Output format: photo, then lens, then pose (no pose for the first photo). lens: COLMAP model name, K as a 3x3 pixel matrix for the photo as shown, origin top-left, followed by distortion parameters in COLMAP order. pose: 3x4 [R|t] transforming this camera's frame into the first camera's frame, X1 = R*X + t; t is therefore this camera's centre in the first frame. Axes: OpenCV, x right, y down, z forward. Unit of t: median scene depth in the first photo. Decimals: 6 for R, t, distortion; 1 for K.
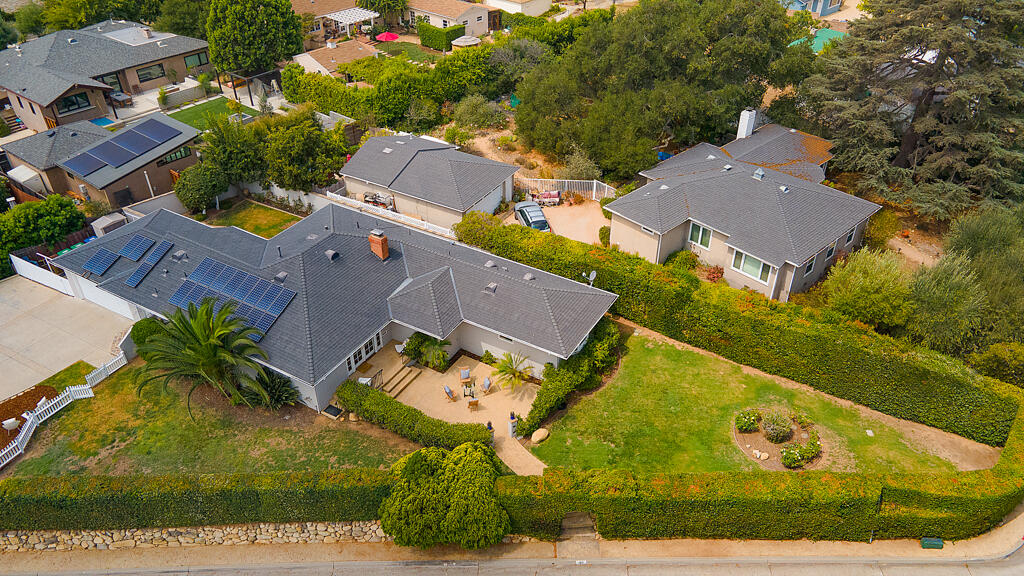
lens RADIAL K [[756.2, 0, 511.6], [0, 756.2, 288.4], [0, 0, 1]] dist [0.033929, 0.009086]
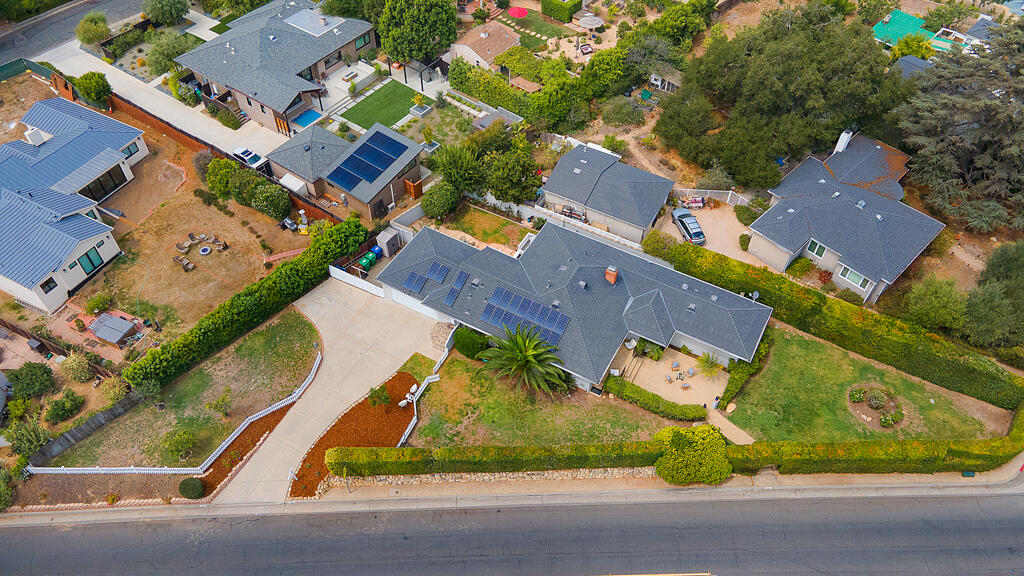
lens RADIAL K [[756.2, 0, 513.8], [0, 756.2, 290.6], [0, 0, 1]] dist [0.033929, 0.009086]
pose [[0.999489, -0.011796, 0.029698, -0.385869], [0.004414, 0.971434, 0.237270, -0.356683], [-0.031649, -0.237018, 0.970990, -0.409309]]
